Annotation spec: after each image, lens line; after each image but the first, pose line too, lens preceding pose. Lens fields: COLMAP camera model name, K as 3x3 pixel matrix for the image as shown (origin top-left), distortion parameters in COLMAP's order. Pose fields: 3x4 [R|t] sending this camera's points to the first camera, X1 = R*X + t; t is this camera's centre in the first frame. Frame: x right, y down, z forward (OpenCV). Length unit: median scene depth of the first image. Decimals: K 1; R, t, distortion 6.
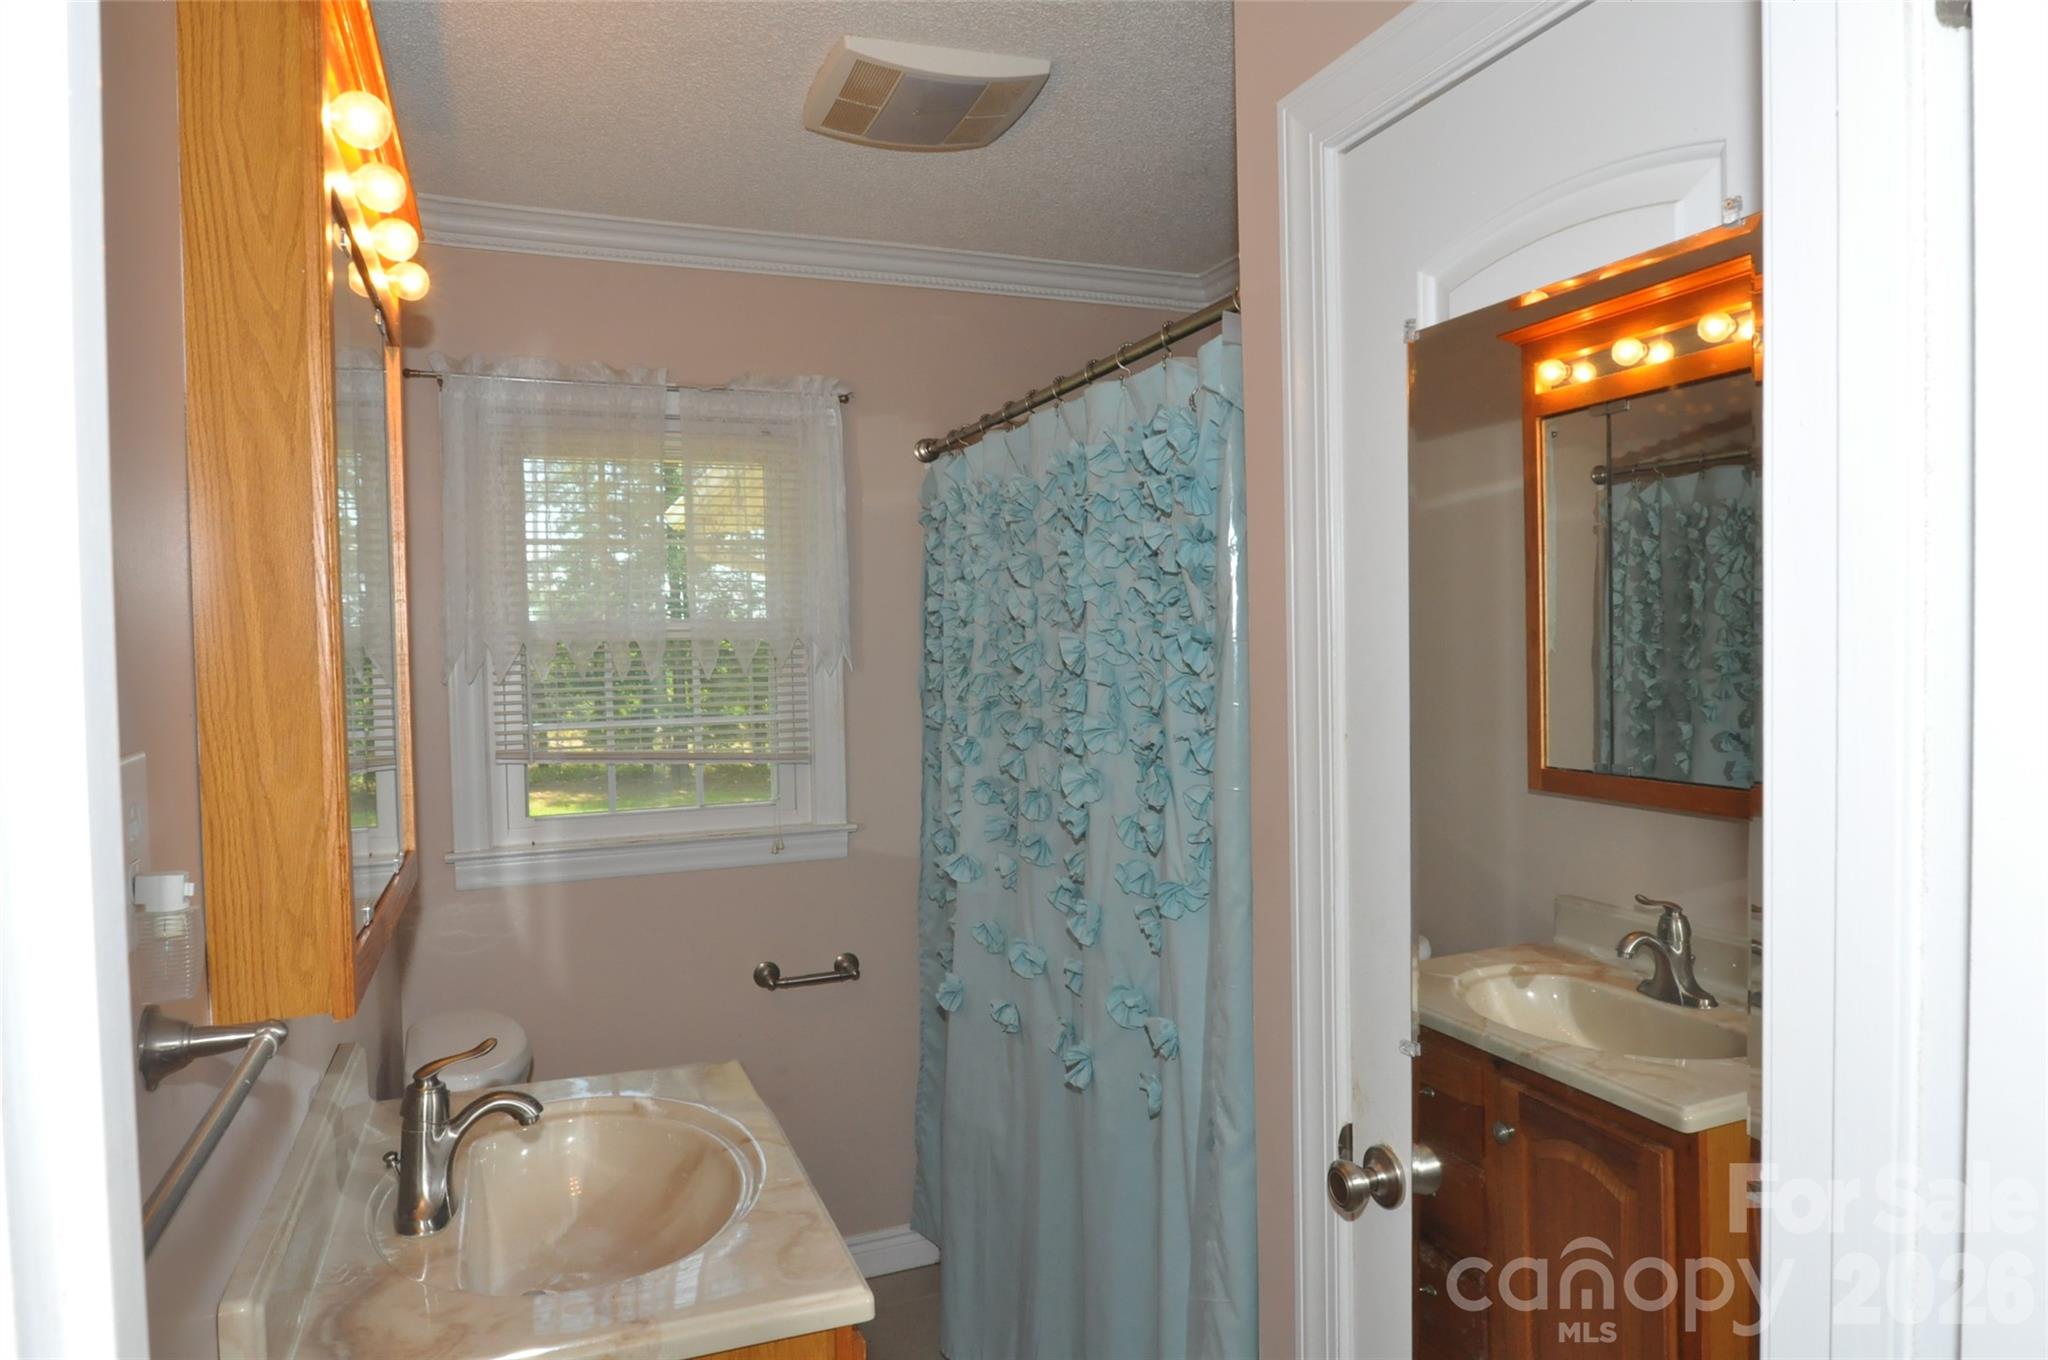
lens RADIAL K [[1248.3, 0, 1024.0], [0, 1248.3, 680.0], [0, 0, 1]] dist [-0.010254, -0.004193]
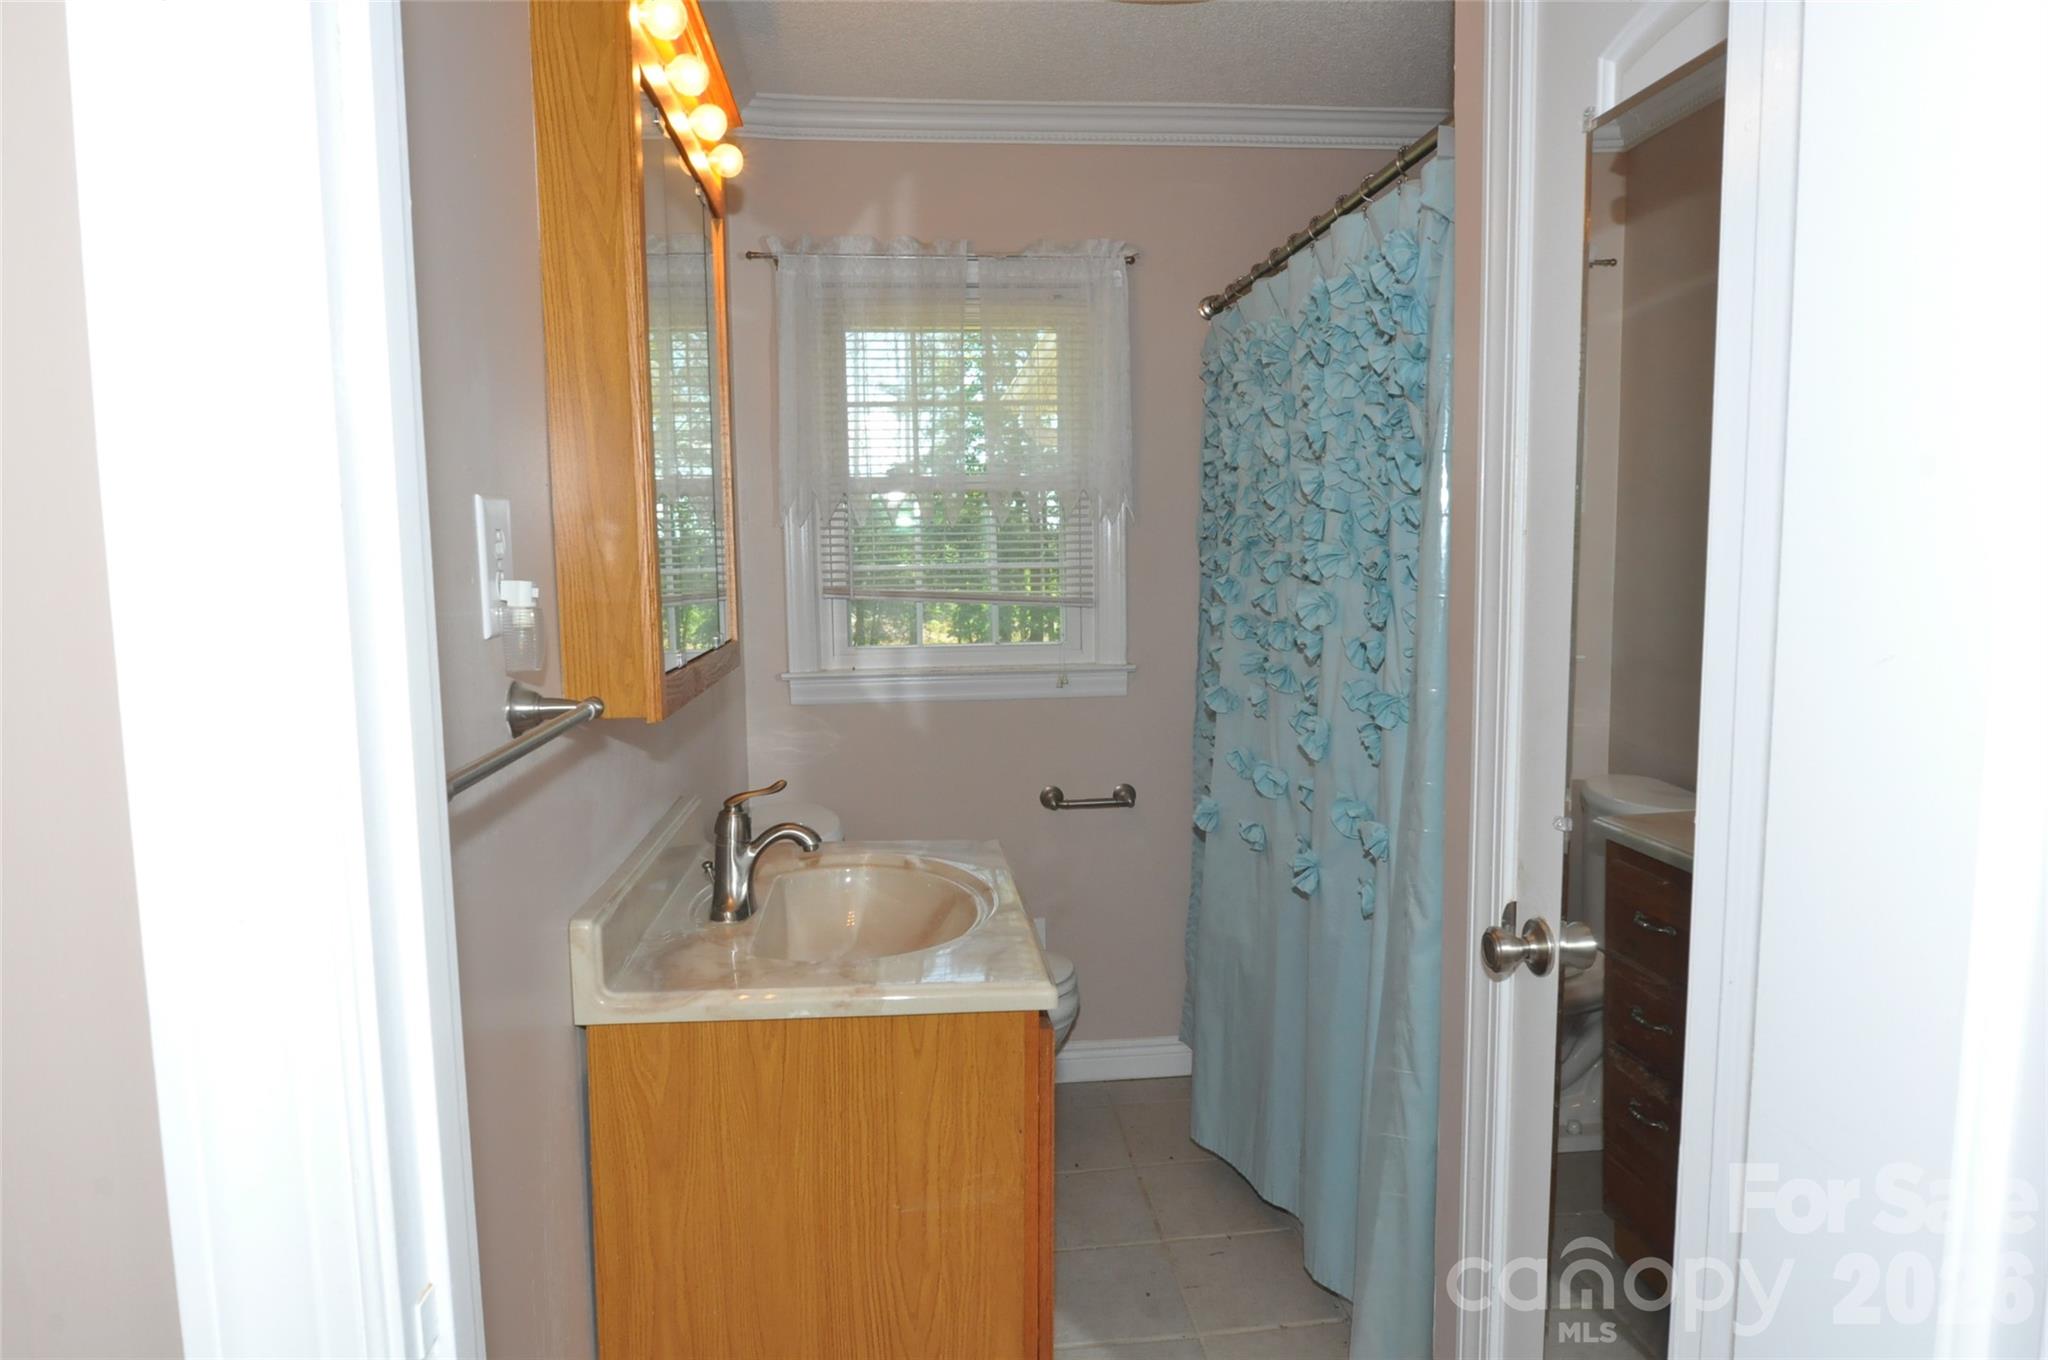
lens RADIAL K [[1248.3, 0, 1024.0], [0, 1248.3, 680.0], [0, 0, 1]] dist [-0.010254, -0.004193]
pose [[0.959585, 0.034912, -0.279244, 0.106087], [-0.013200, 0.996767, 0.079258, 0.063559], [0.281108, -0.072368, 0.956944, -0.081886]]
